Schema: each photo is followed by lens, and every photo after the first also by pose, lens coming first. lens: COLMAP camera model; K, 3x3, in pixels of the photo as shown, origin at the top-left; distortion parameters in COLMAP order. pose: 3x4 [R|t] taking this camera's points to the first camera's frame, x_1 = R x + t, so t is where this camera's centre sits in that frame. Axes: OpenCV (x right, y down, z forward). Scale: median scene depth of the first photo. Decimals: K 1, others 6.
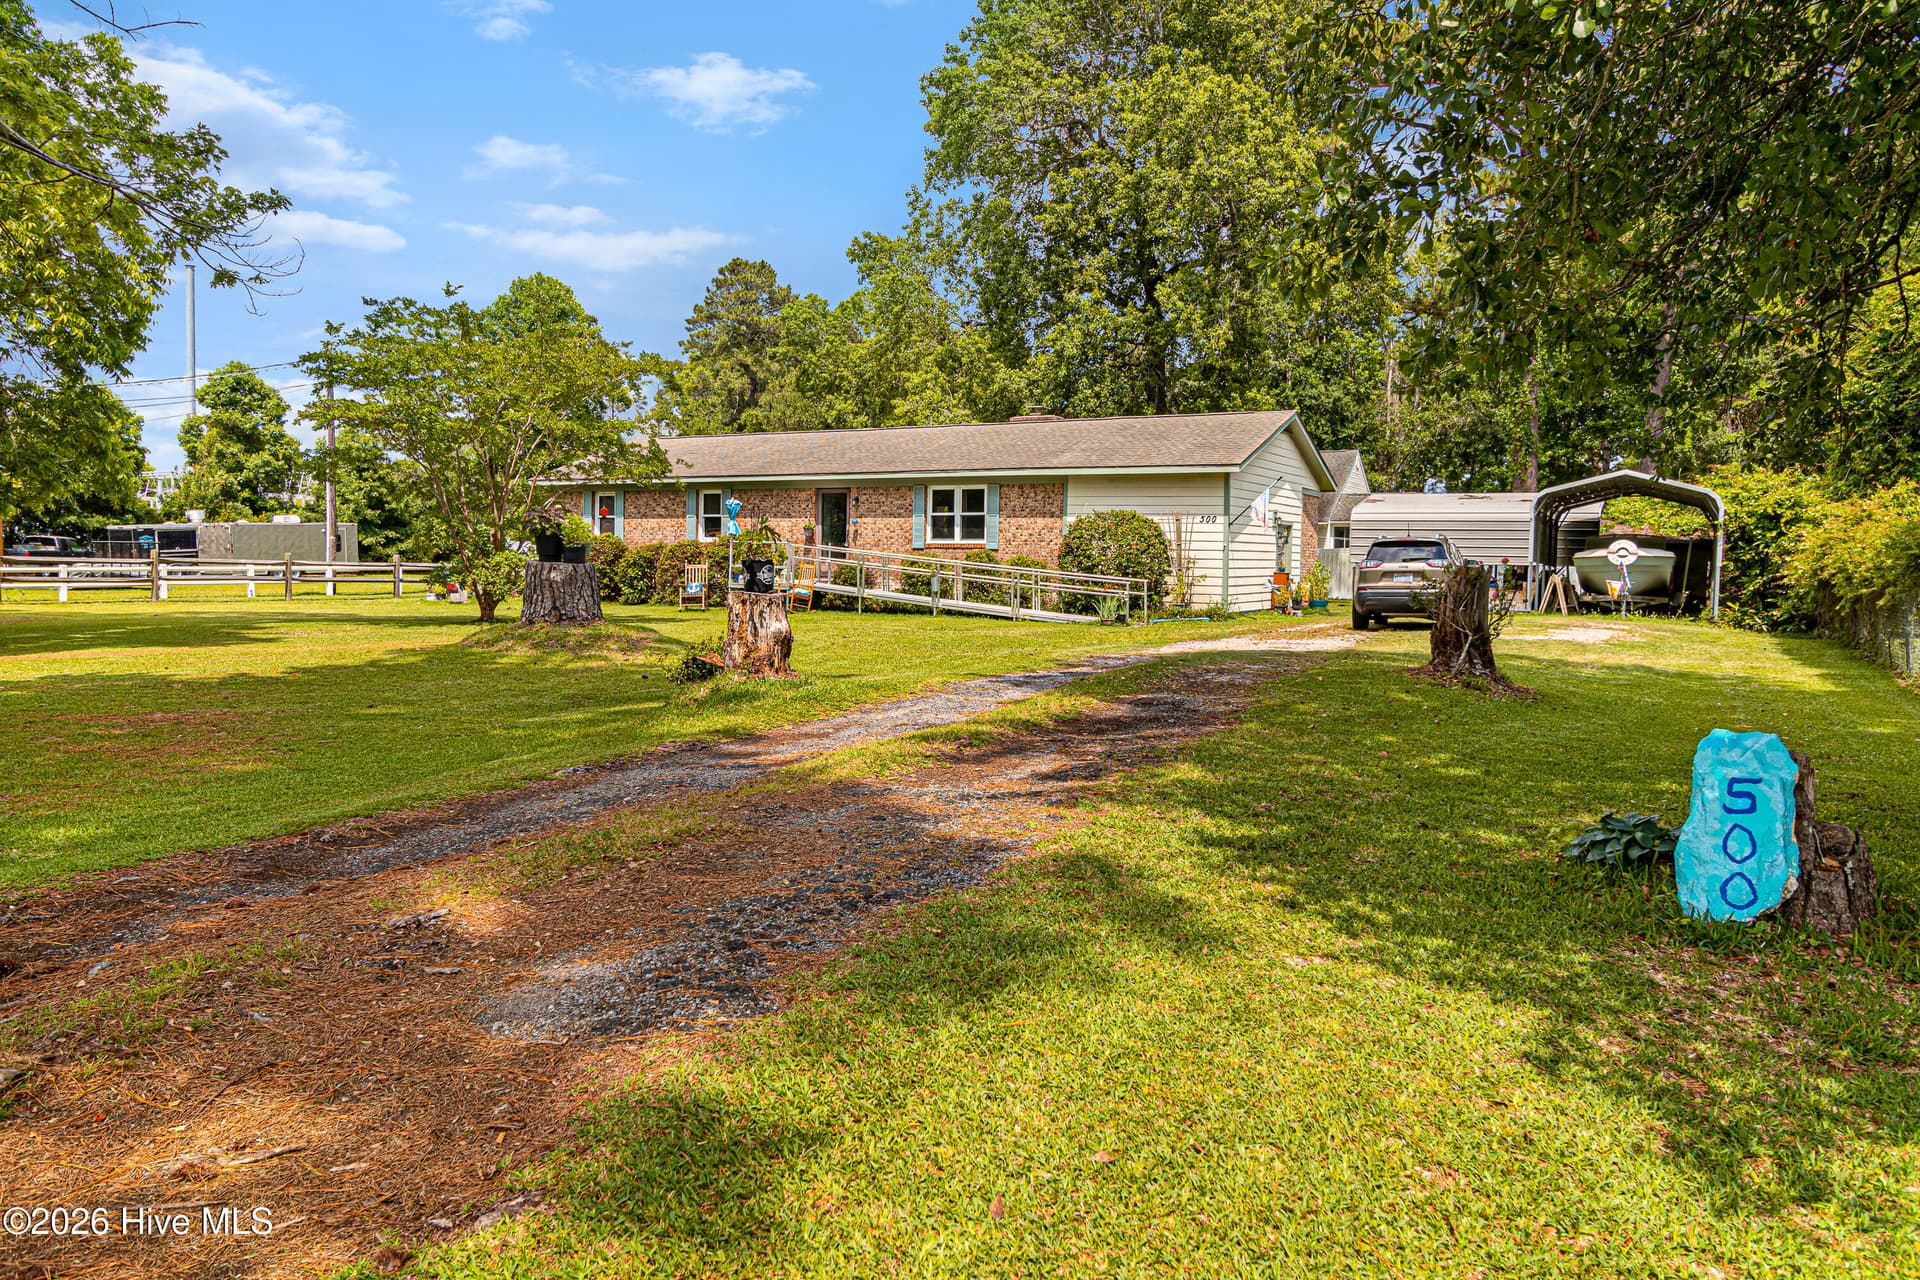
lens RADIAL K [[893.0, 0, 951.2], [0, 893.0, 646.3], [0, 0, 1]] dist [0.004288, 0.000680]
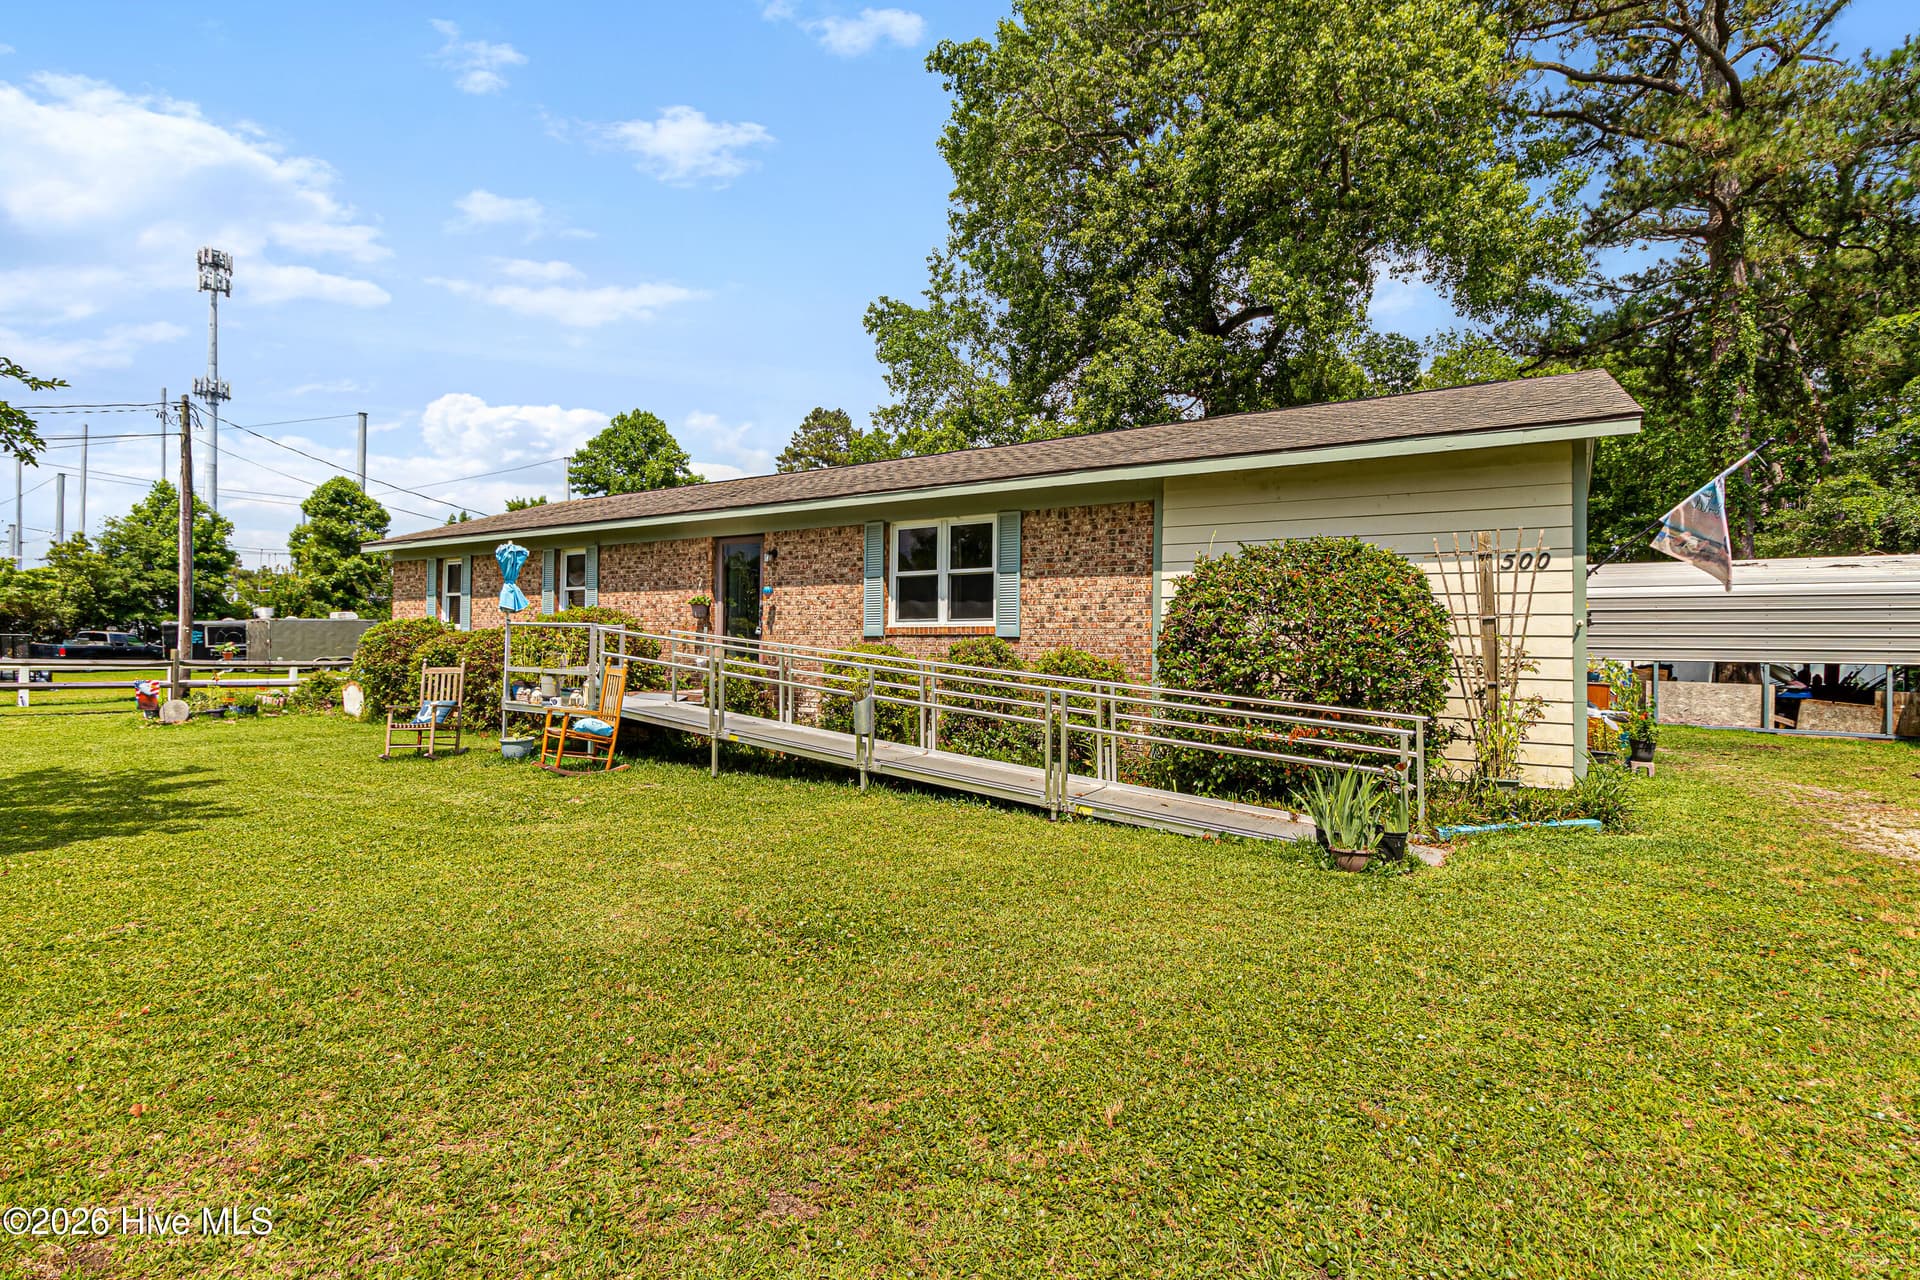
lens RADIAL K [[893.0, 0, 958.1], [0, 893.0, 636.2], [0, 0, 1]] dist [0.004288, 0.000680]
pose [[0.999469, -0.003150, -0.032420, 0.032662], [-0.000655, 0.993168, -0.116696, -0.048248], [0.032566, 0.116655, 0.992638, 0.471941]]
